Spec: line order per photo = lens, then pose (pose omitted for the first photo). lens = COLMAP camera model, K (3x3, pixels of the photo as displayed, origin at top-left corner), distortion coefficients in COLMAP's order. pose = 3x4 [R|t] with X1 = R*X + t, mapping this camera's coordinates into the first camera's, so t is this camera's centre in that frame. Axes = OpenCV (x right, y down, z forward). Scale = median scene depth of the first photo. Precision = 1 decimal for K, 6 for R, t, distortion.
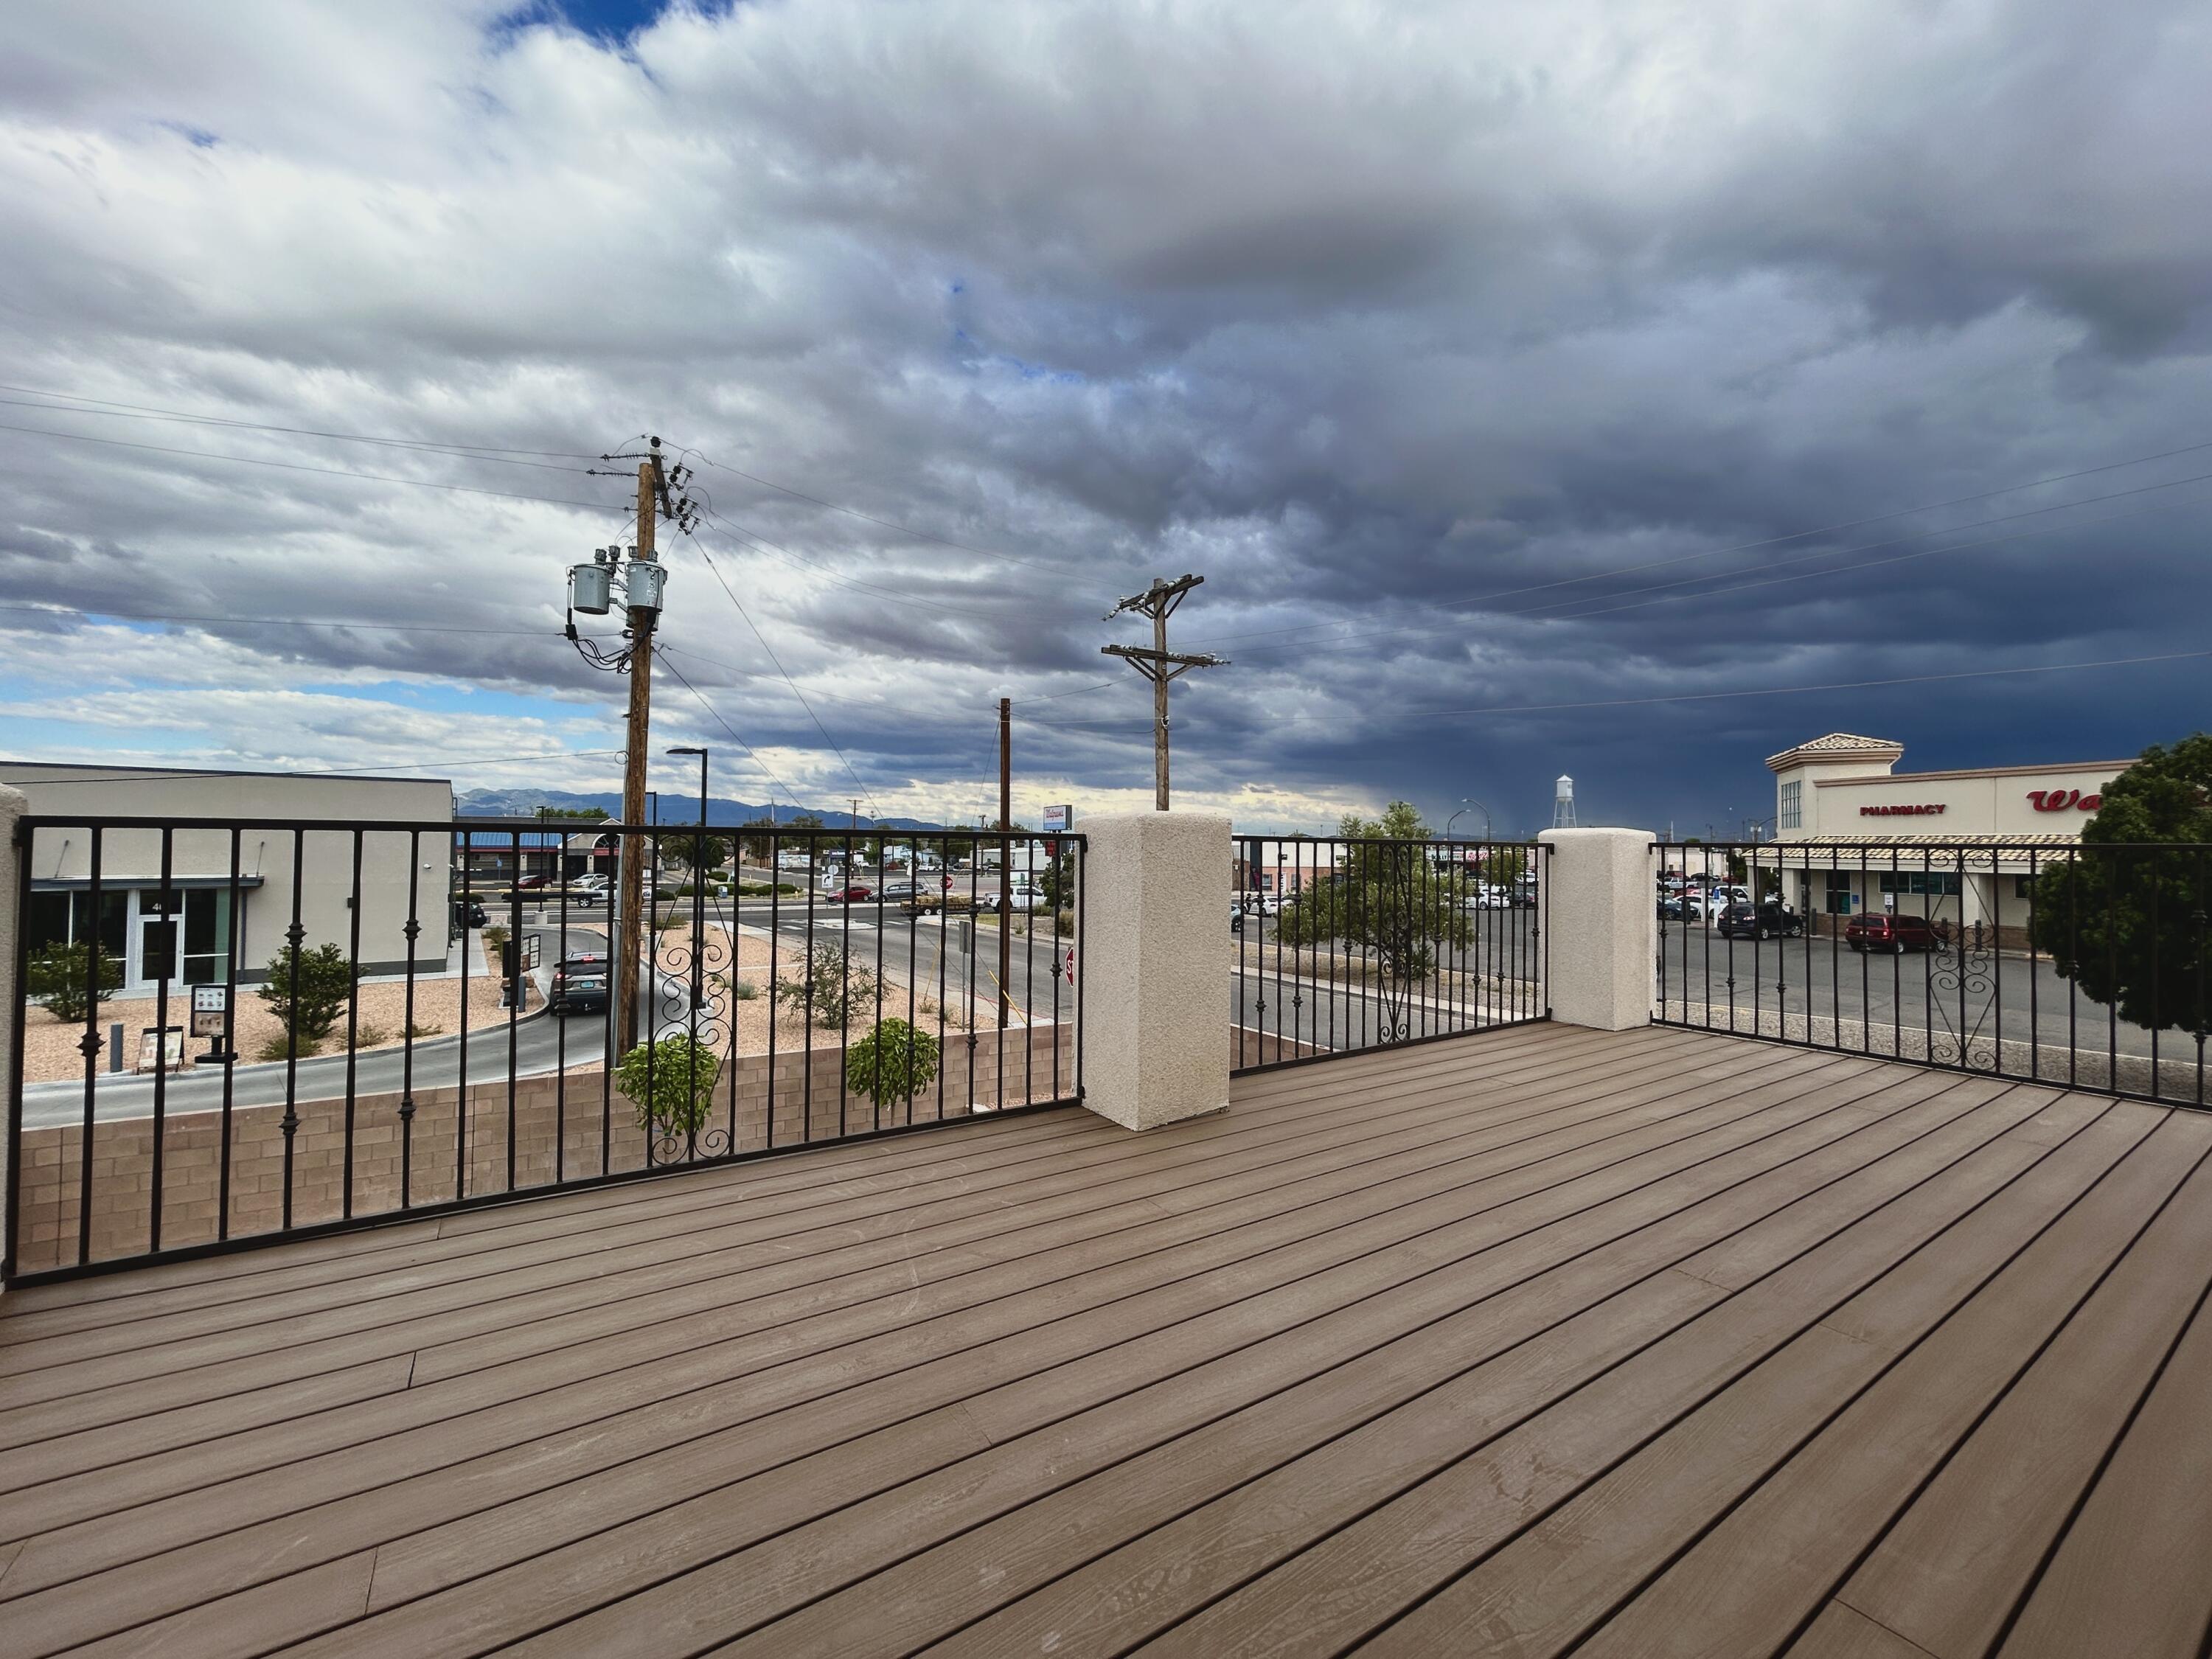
lens RADIAL K [[910.0, 0, 1106.0], [0, 910.0, 829.5], [0, 0, 1]] dist [-0.002264, -0.000080]
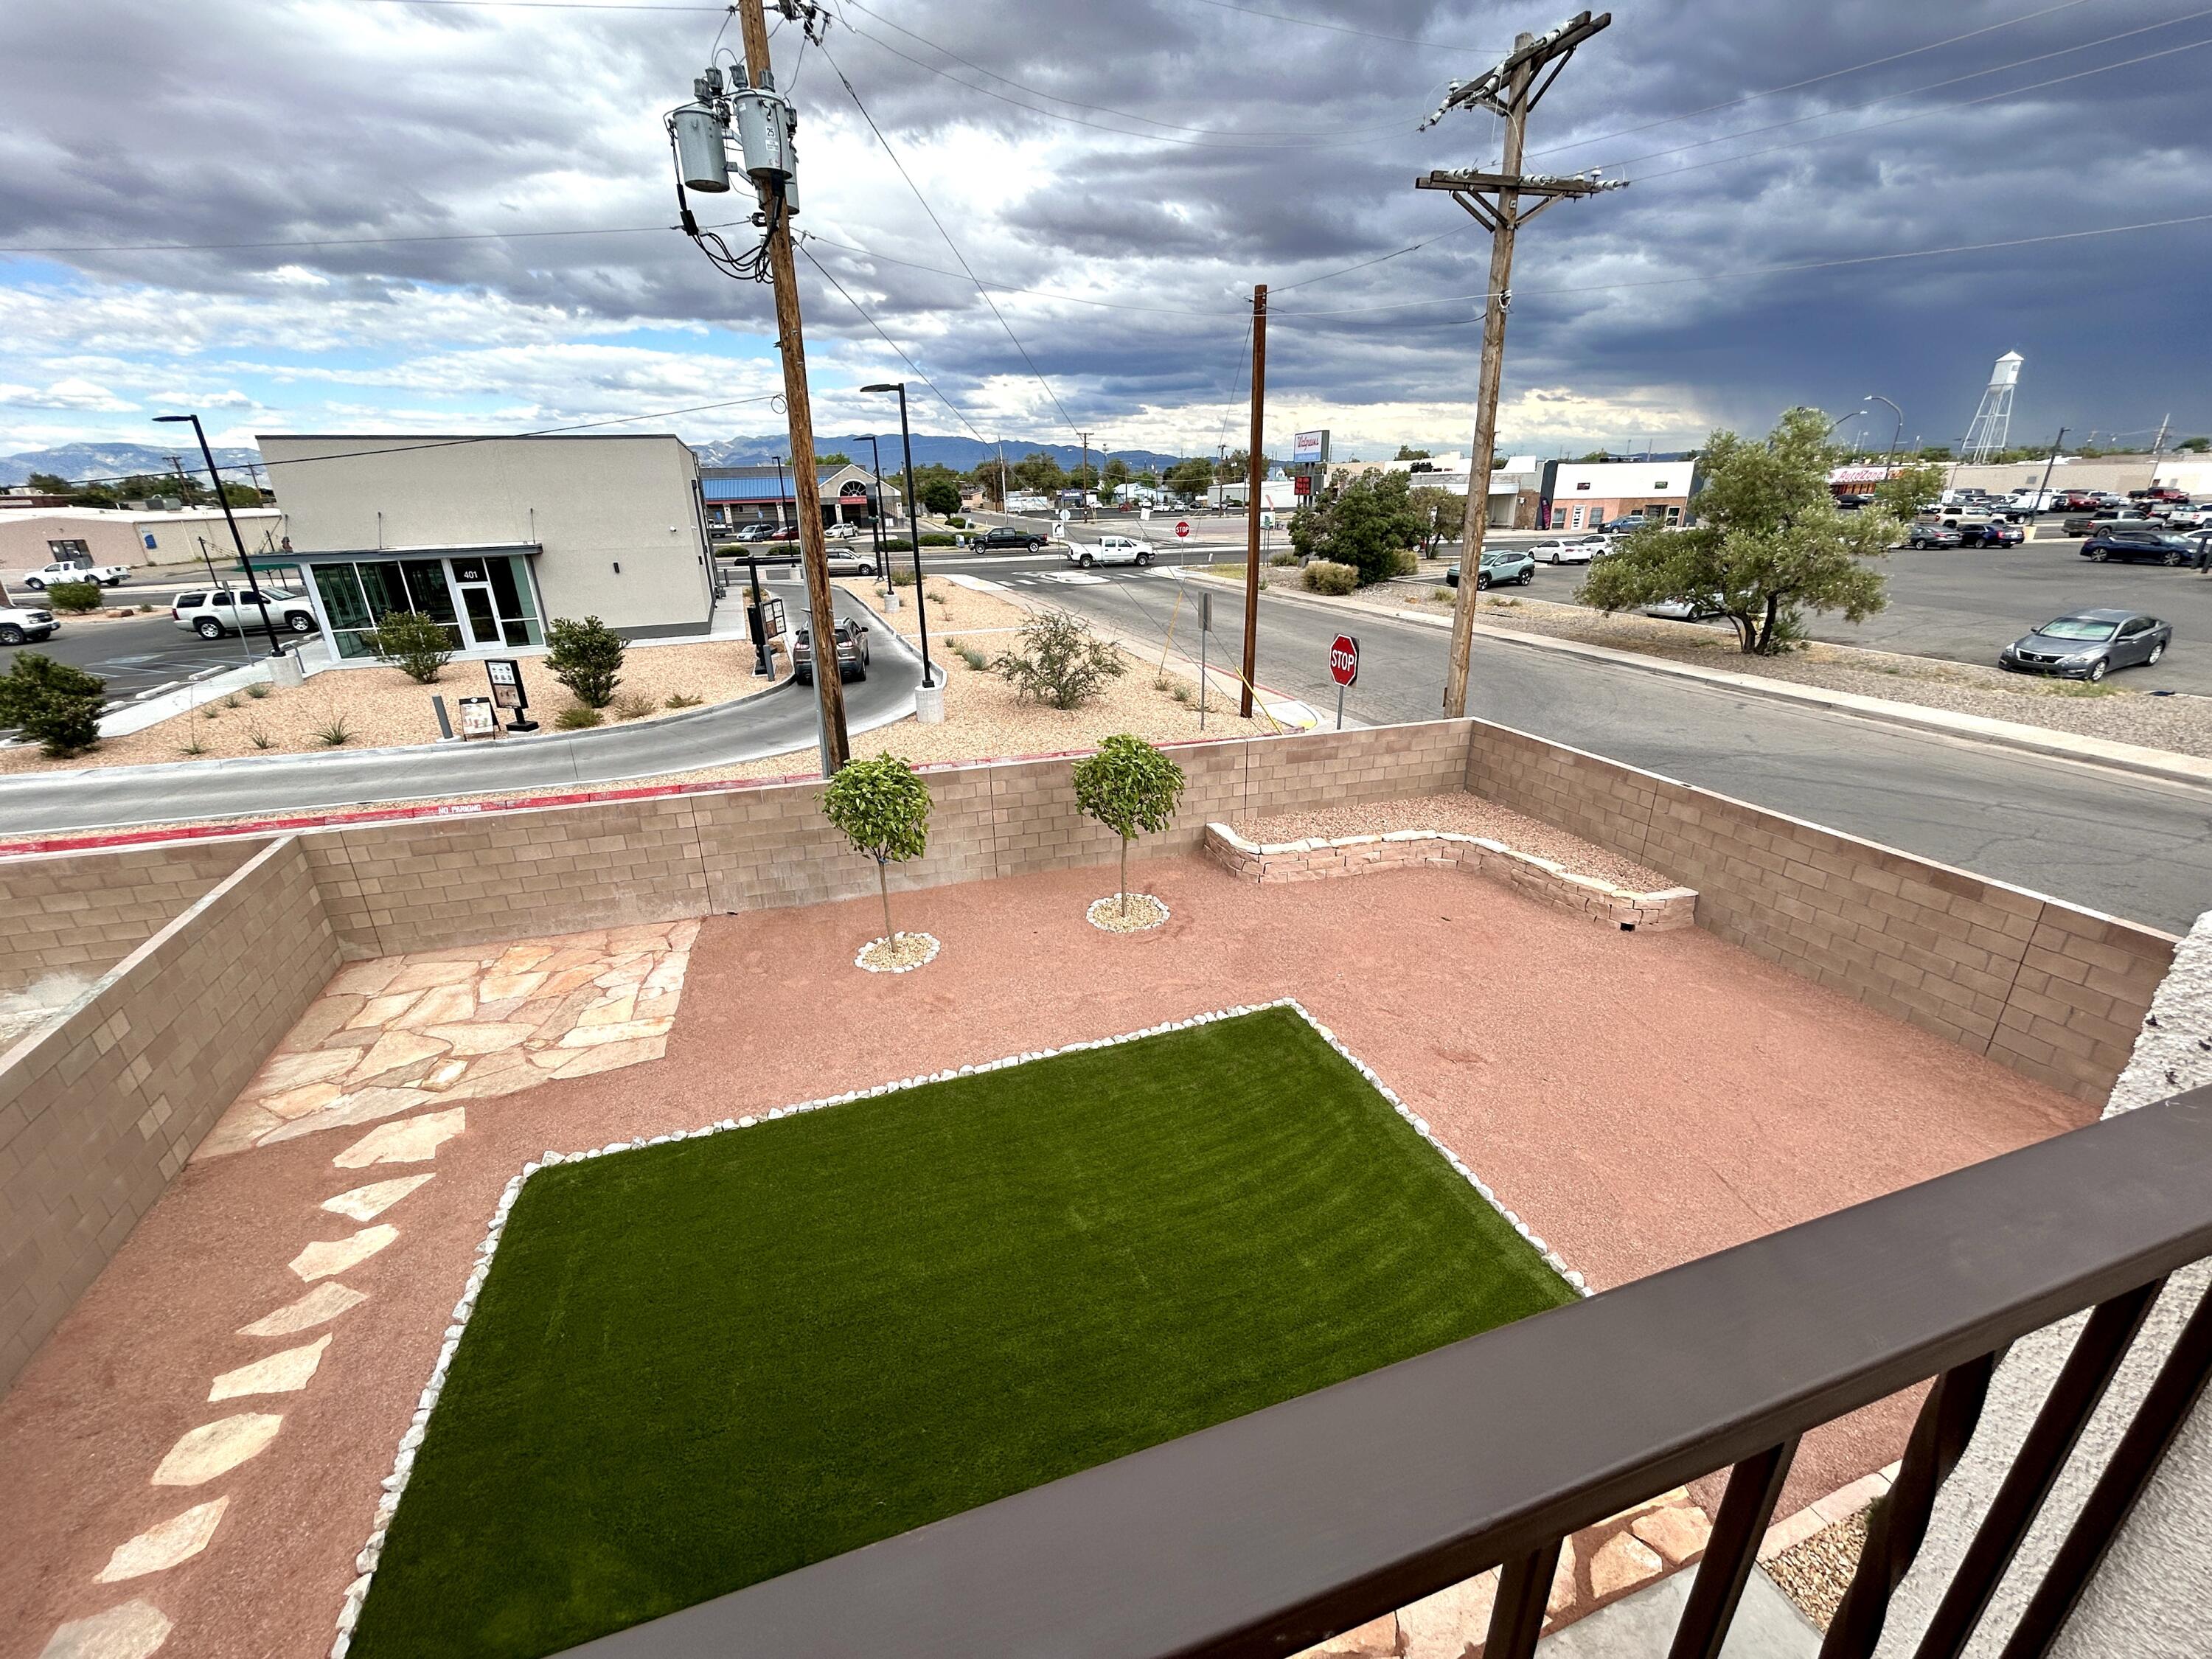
lens RADIAL K [[897.6, 0, 1106.0], [0, 897.6, 829.5], [0, 0, 1]] dist [-0.019685, 0.012370]
pose [[0.967821, 0.062674, -0.243711, -0.019956], [0.035523, 0.924761, 0.378887, -0.008963], [0.249121, -0.375352, 0.892776, 0.105265]]
